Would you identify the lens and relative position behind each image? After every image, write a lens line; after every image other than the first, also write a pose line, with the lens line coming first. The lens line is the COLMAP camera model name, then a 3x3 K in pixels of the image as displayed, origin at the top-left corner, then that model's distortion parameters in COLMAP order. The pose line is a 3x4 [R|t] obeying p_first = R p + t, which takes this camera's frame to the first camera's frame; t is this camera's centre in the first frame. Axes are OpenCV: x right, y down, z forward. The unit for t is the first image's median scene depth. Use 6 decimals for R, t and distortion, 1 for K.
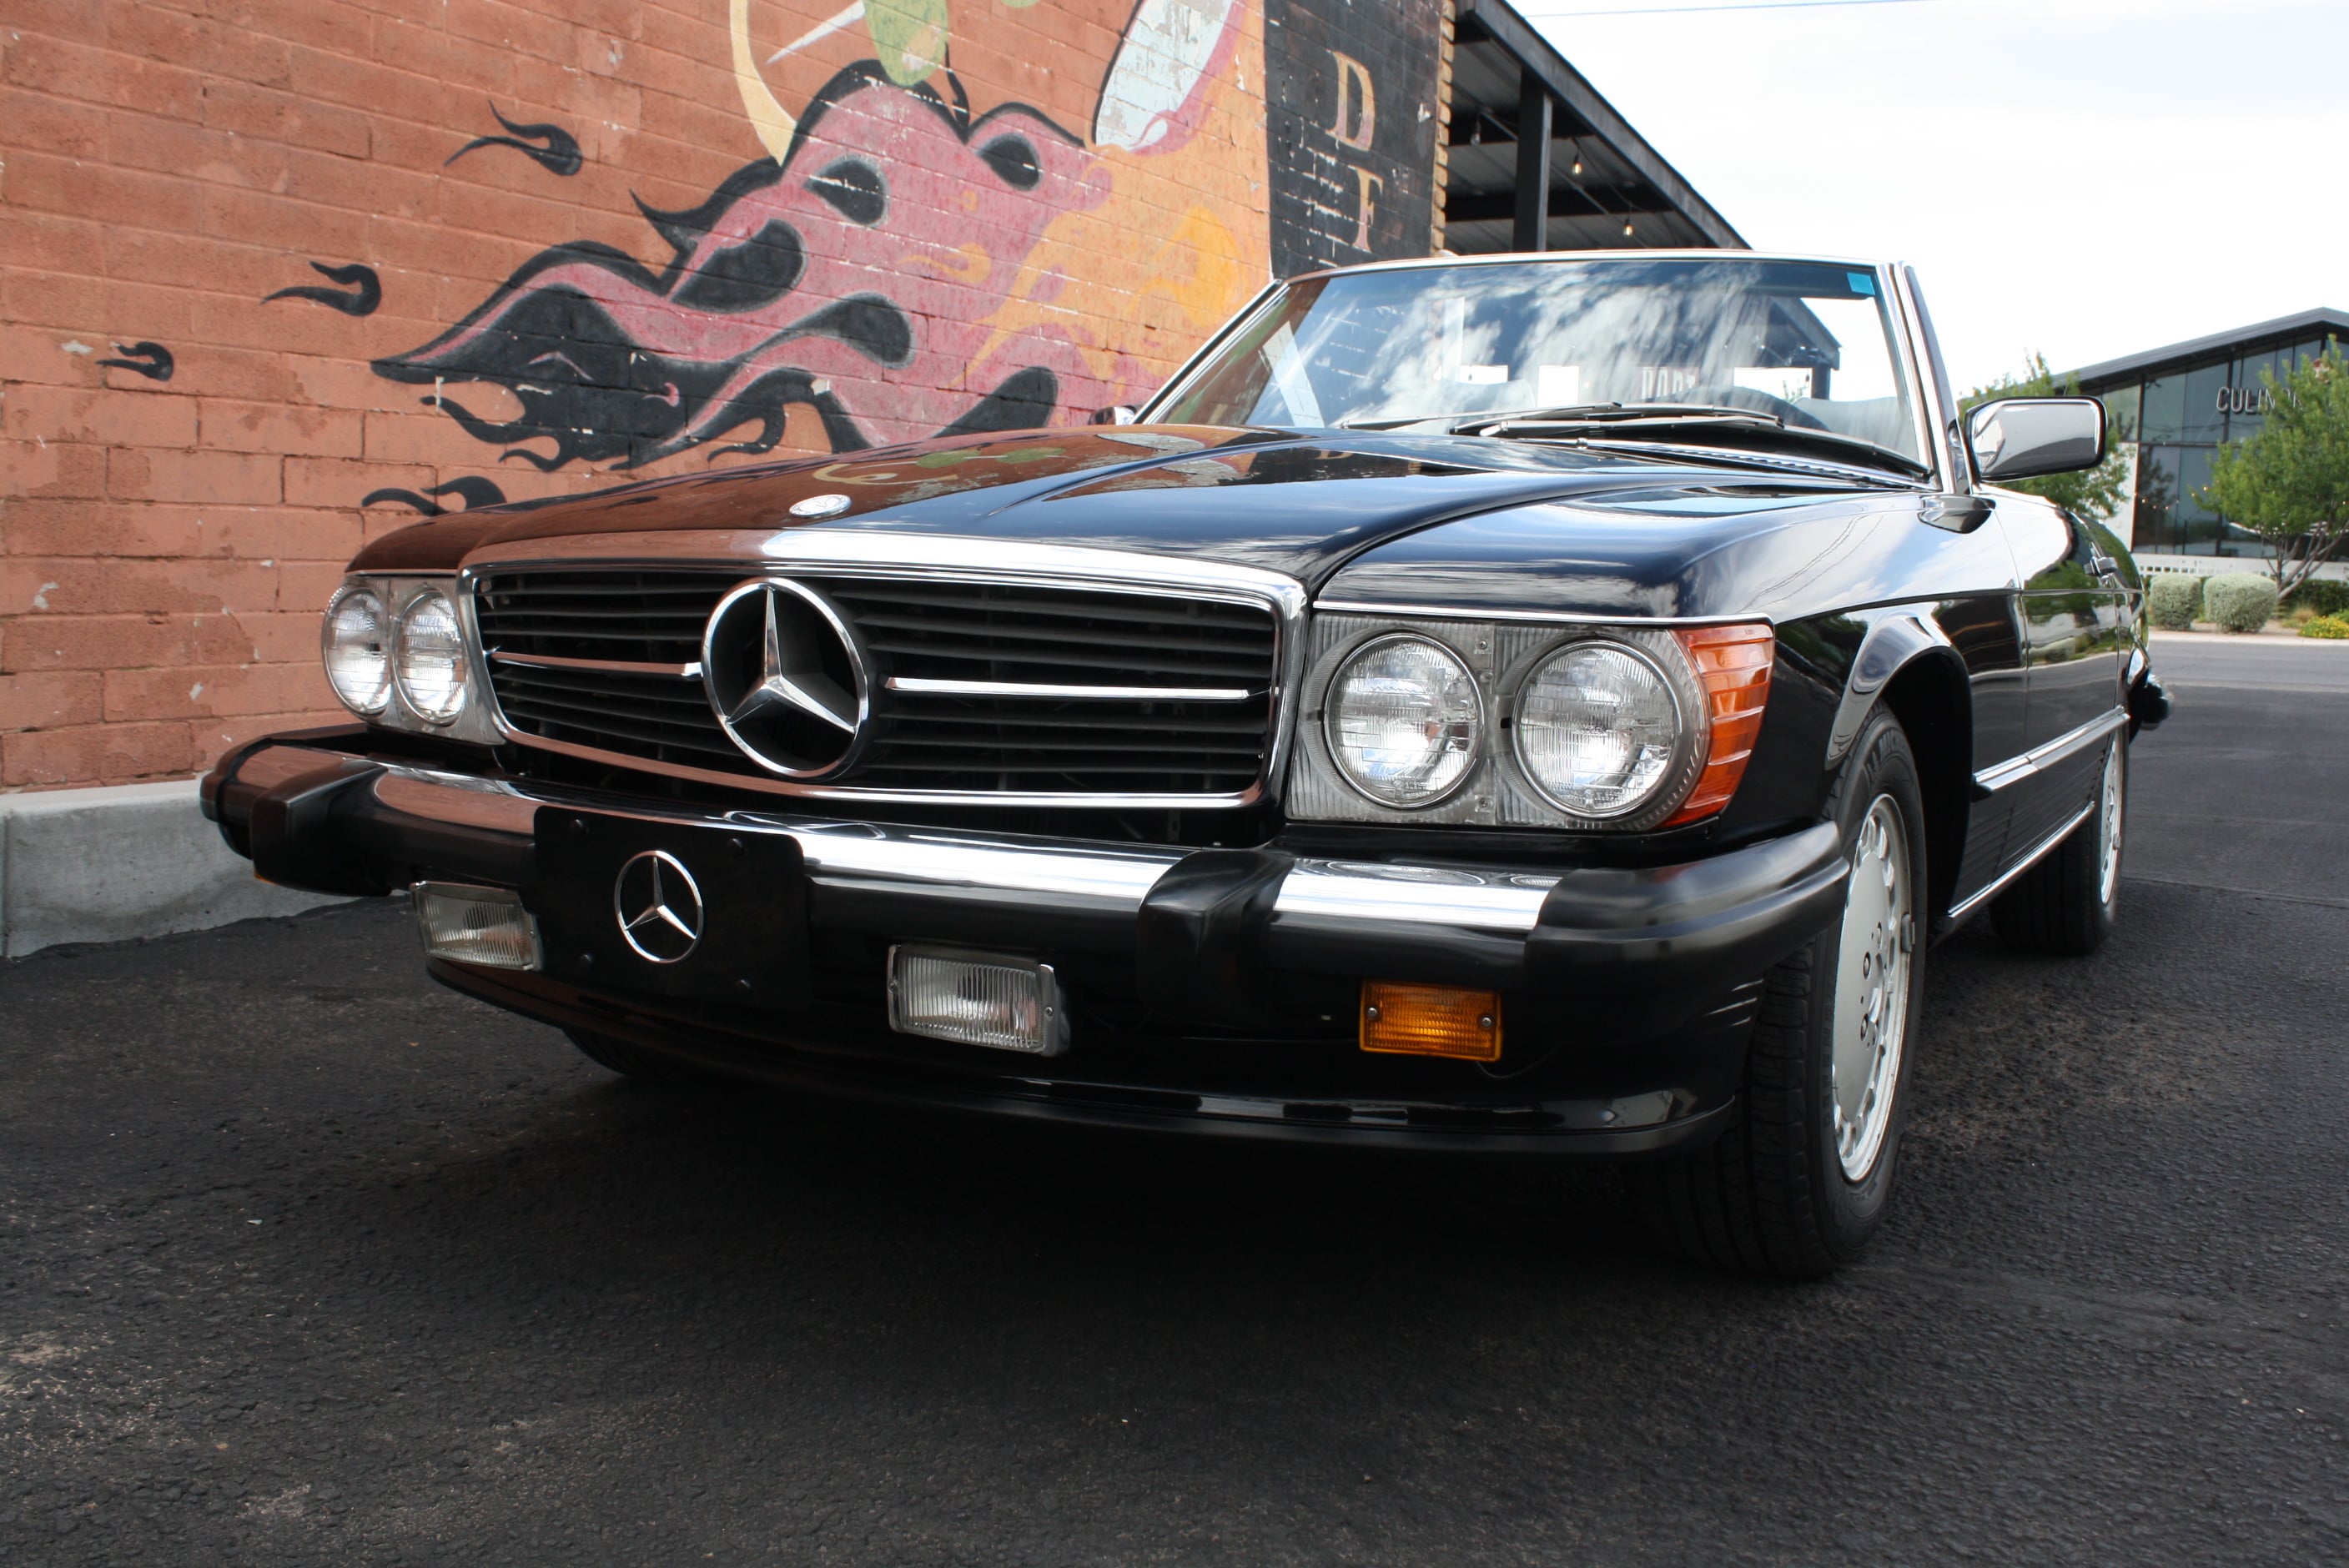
lens RADIAL K [[2268.6, 0, 1236.6], [0, 2268.6, 745.4], [0, 0, 1]] dist [-0.083493, 0.000000]
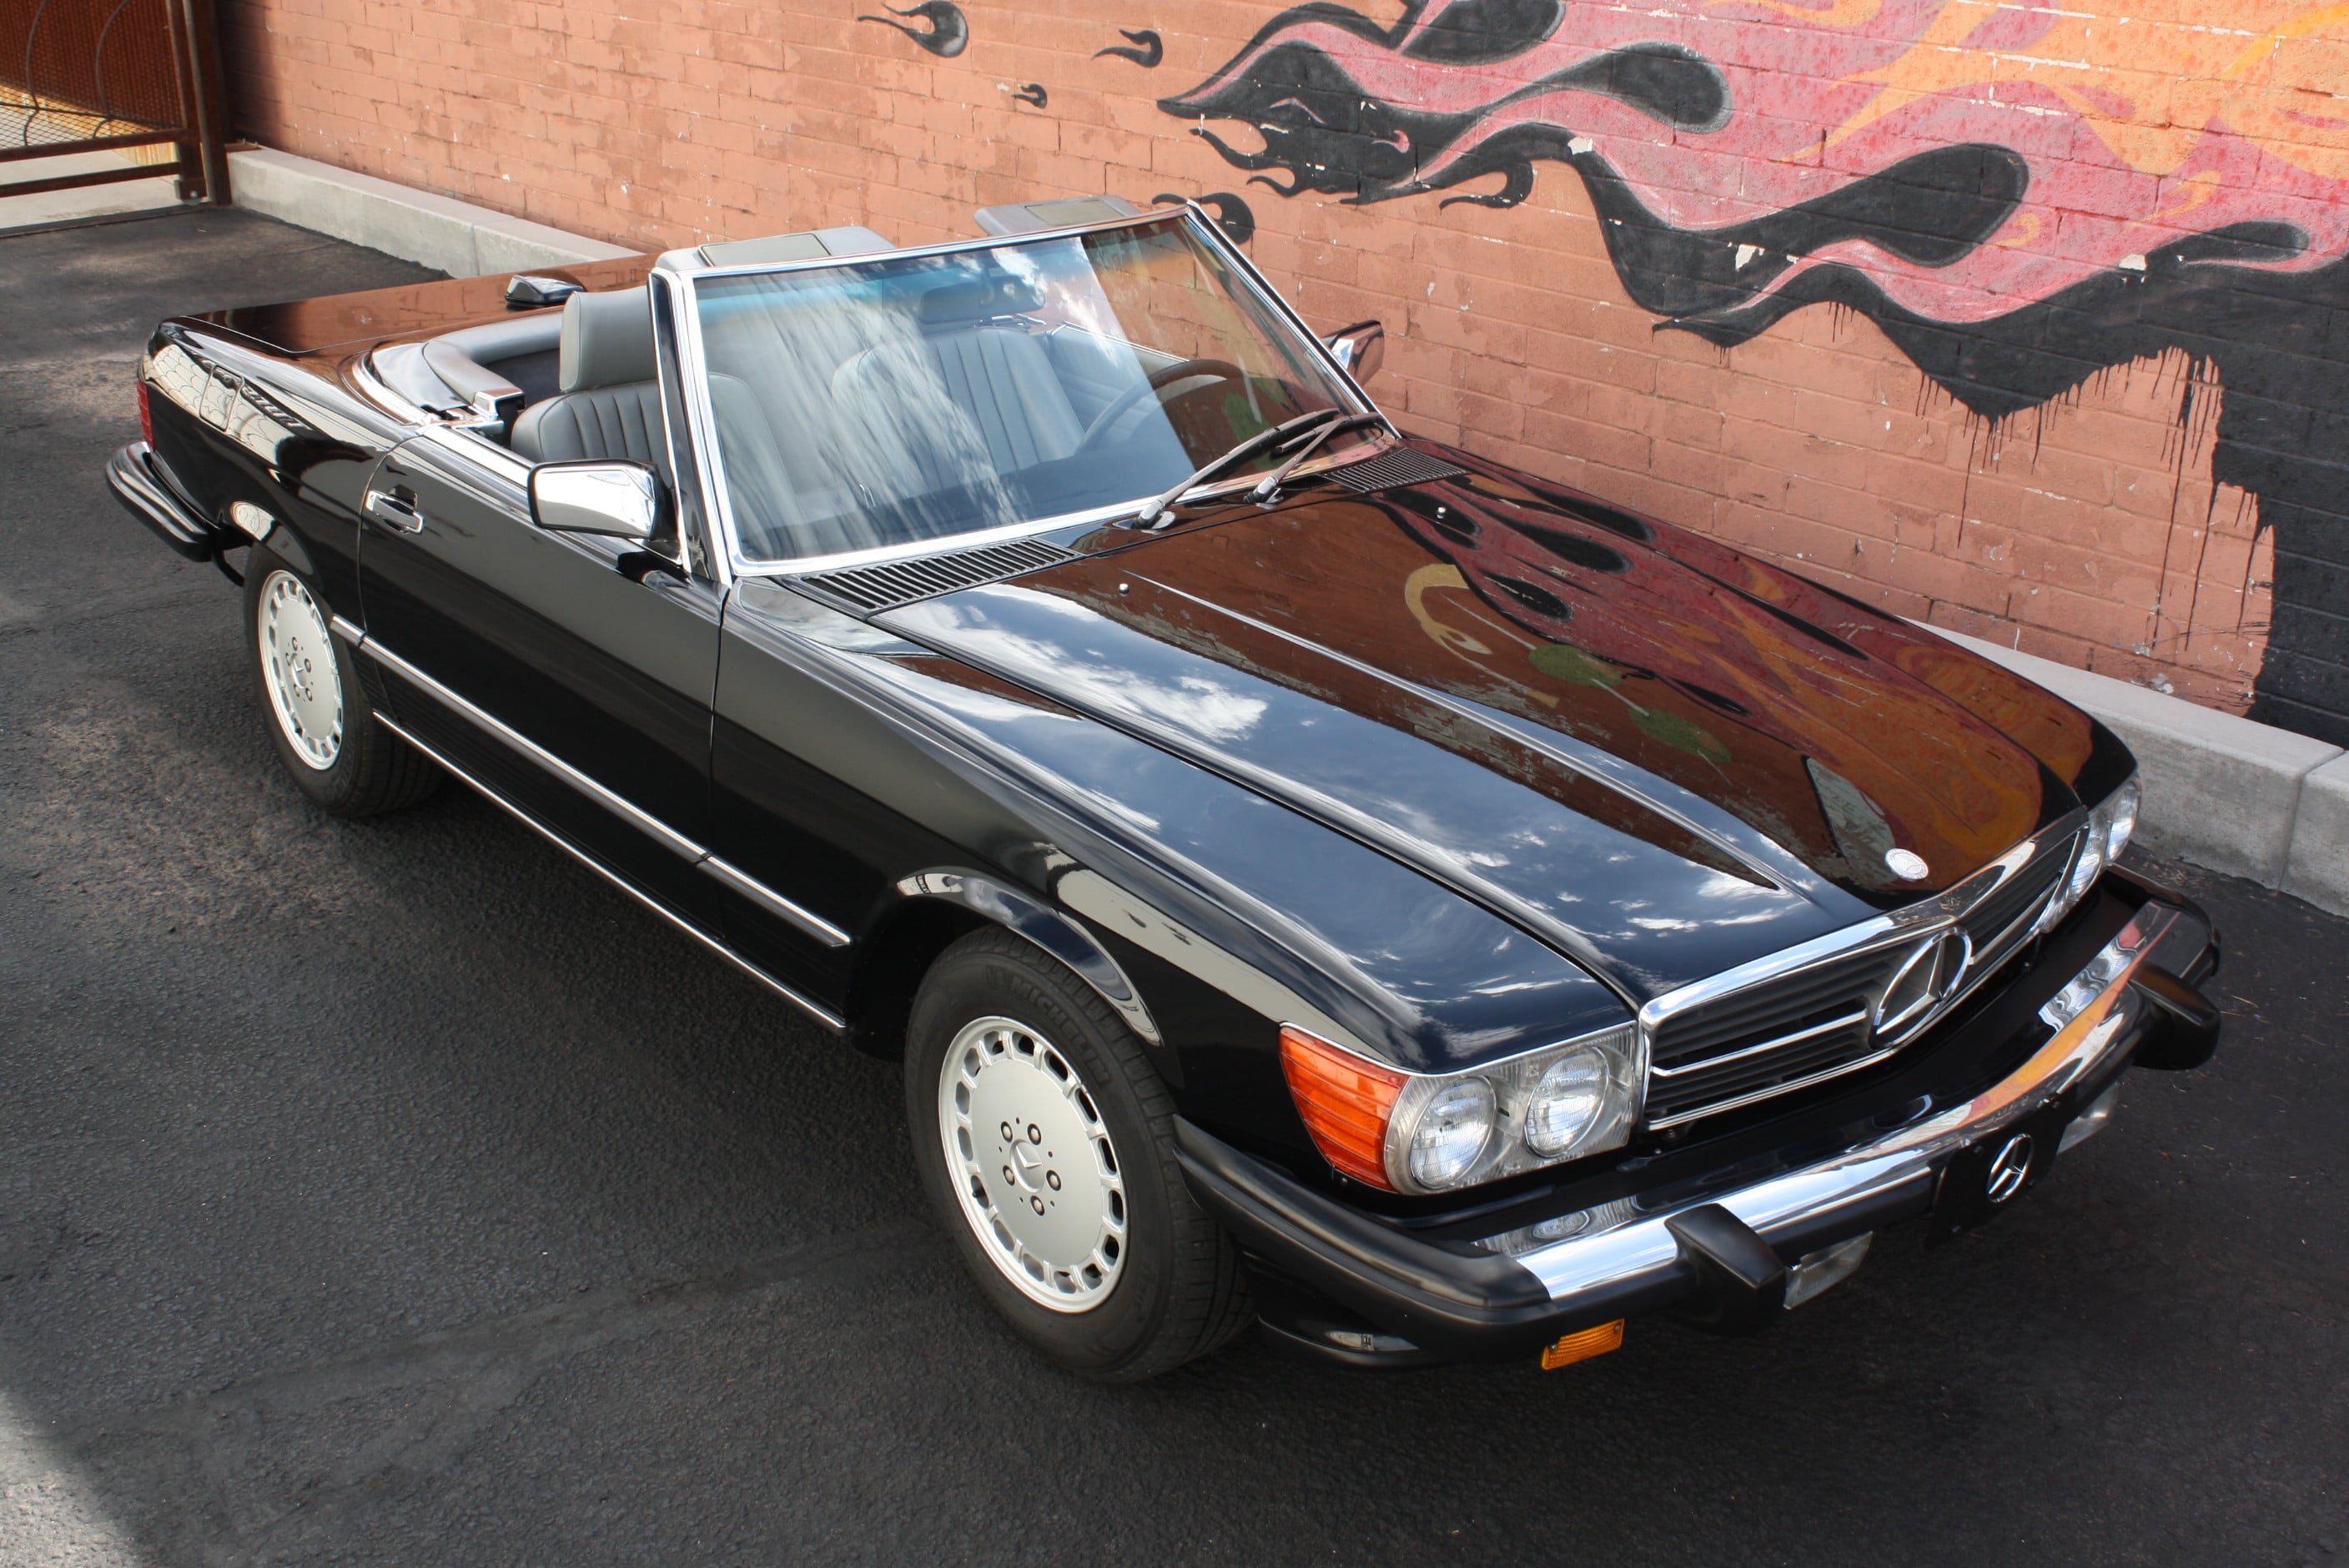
lens RADIAL K [[2474.0, 0, 1217.2], [0, 2474.0, 720.7], [0, 0, 1]] dist [-0.071283, 0.000000]
pose [[-0.324329, 0.314325, -0.892194, 0.878029], [-0.111035, 0.924008, 0.365896, -0.307518], [0.939405, 0.217735, -0.264782, 1.234237]]
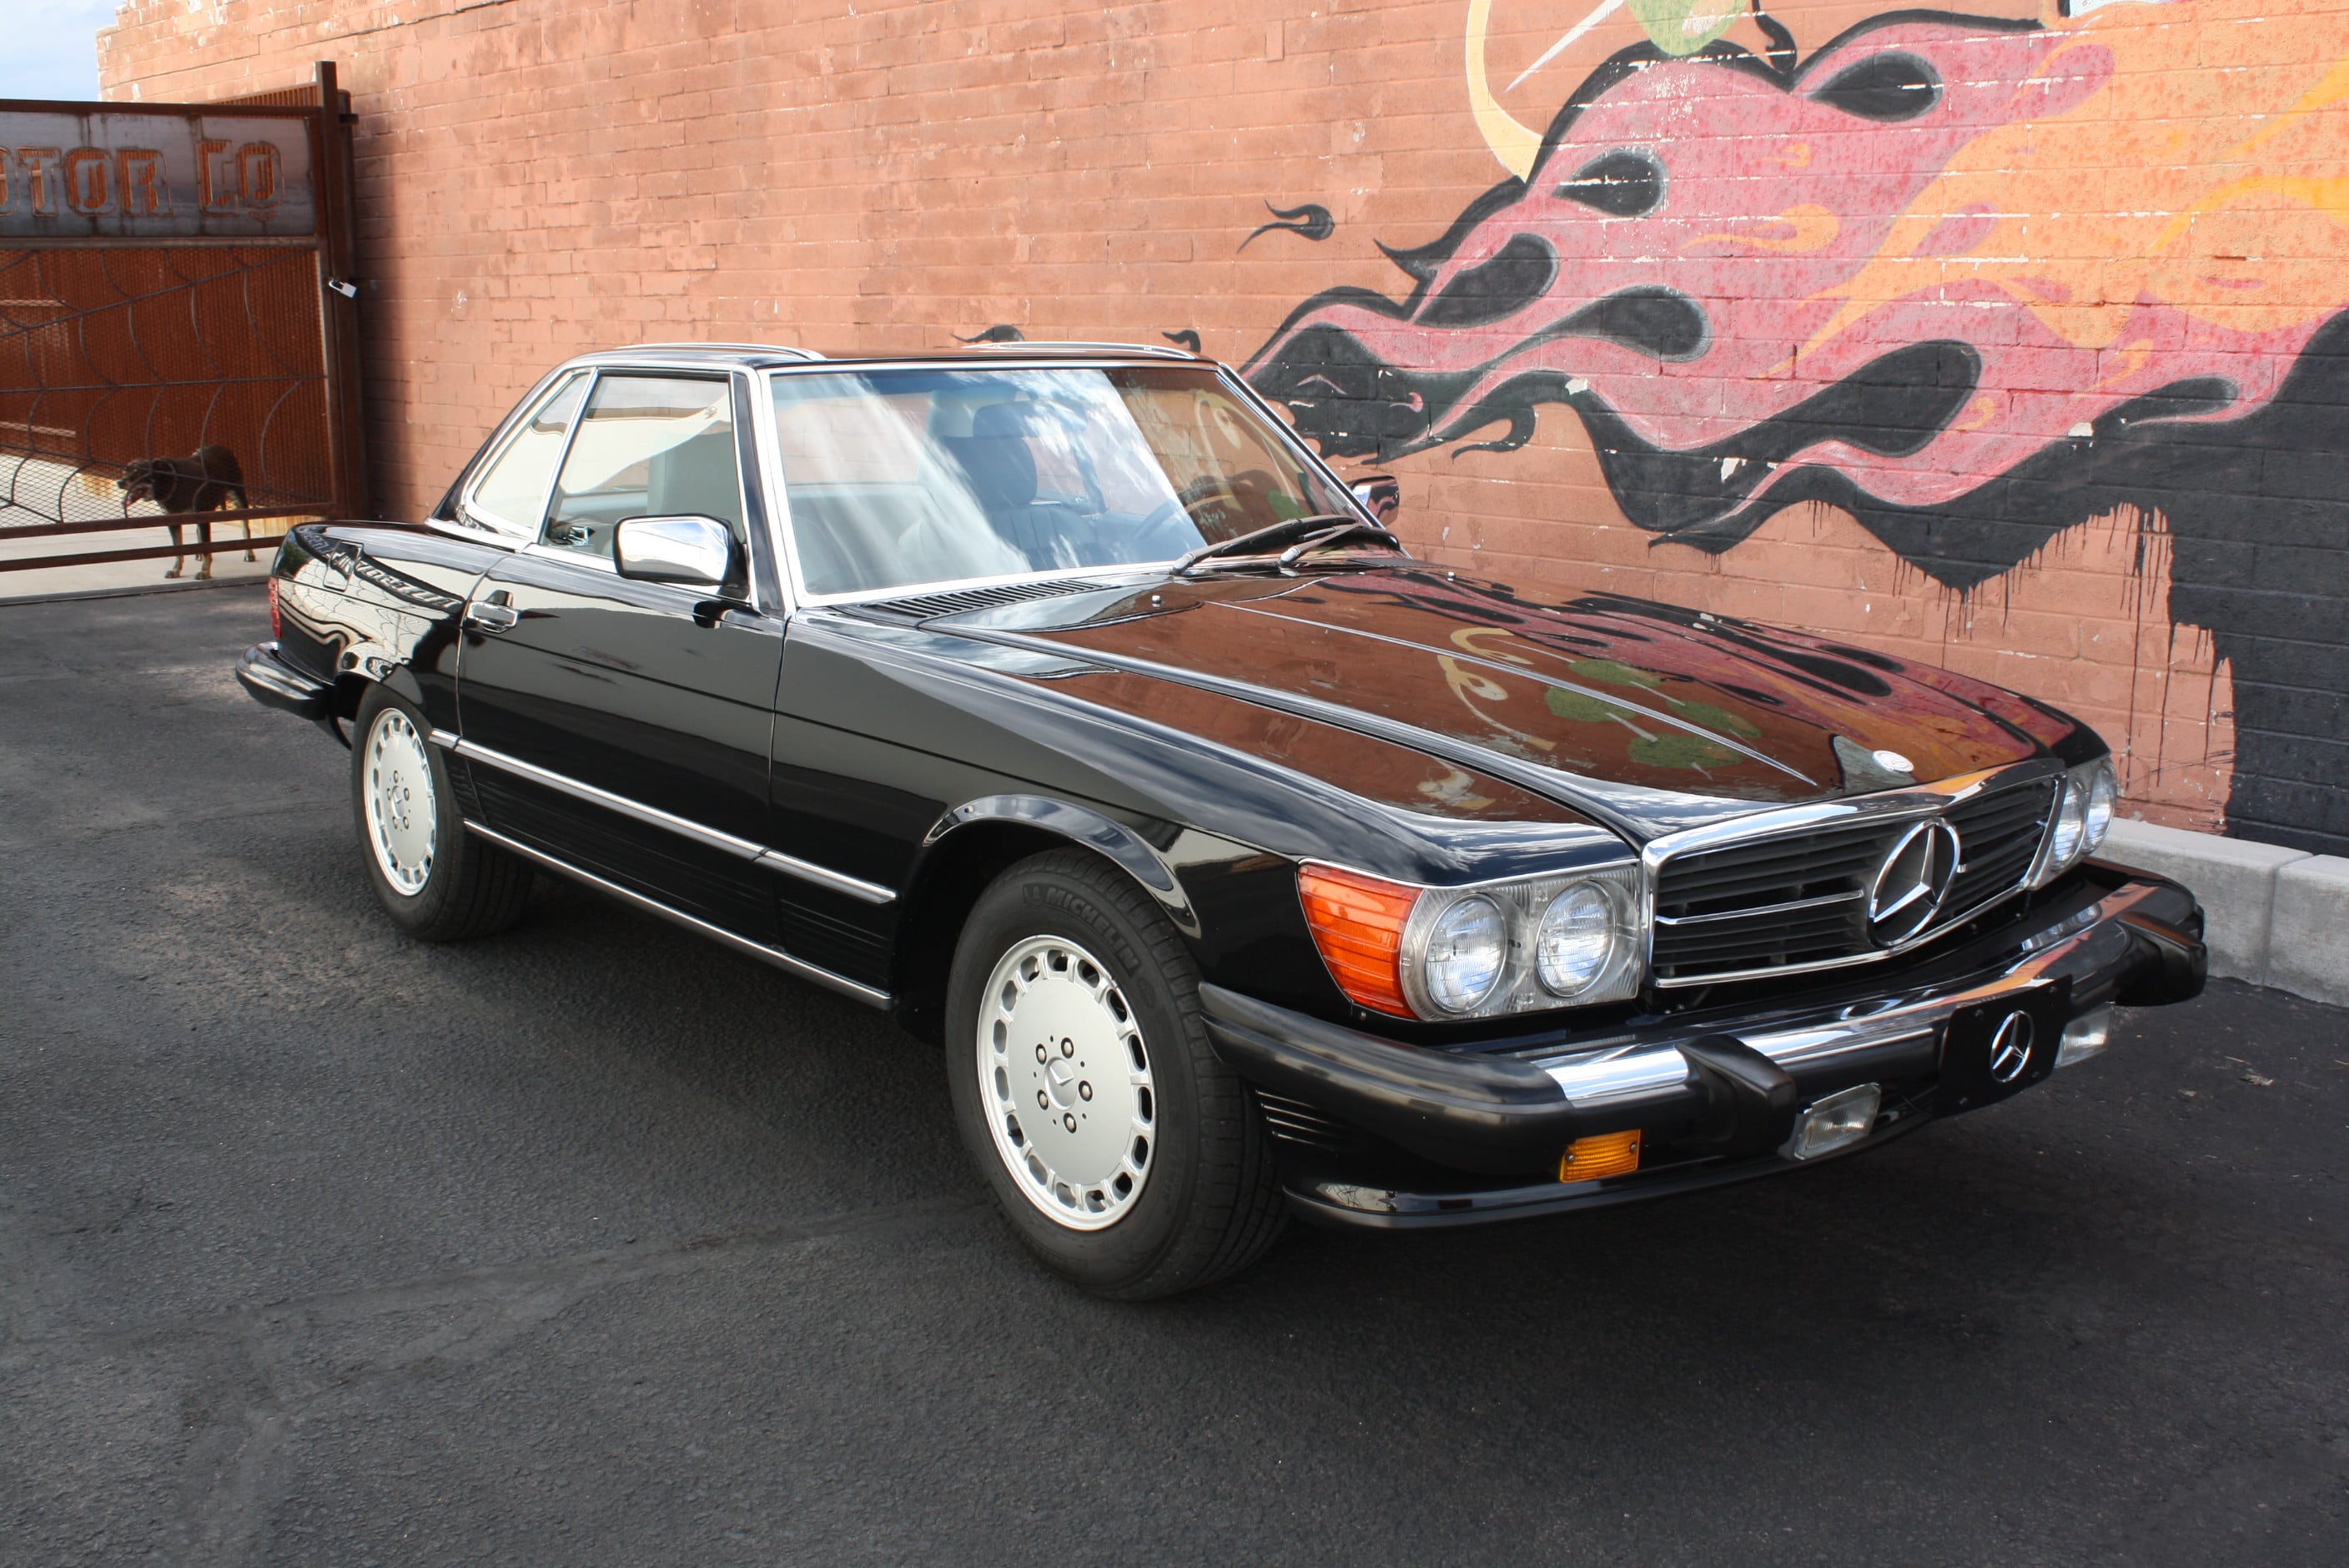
lens RADIAL K [[2301.2, 0, 1213.3], [0, 2301.2, 754.2], [0, 0, 1]] dist [-0.088857, 0.000000]
pose [[-0.343257, 0.142053, -0.928437, 0.902269], [-0.098462, 0.977608, 0.185979, -0.180830], [0.934066, 0.155255, -0.321584, 1.263290]]
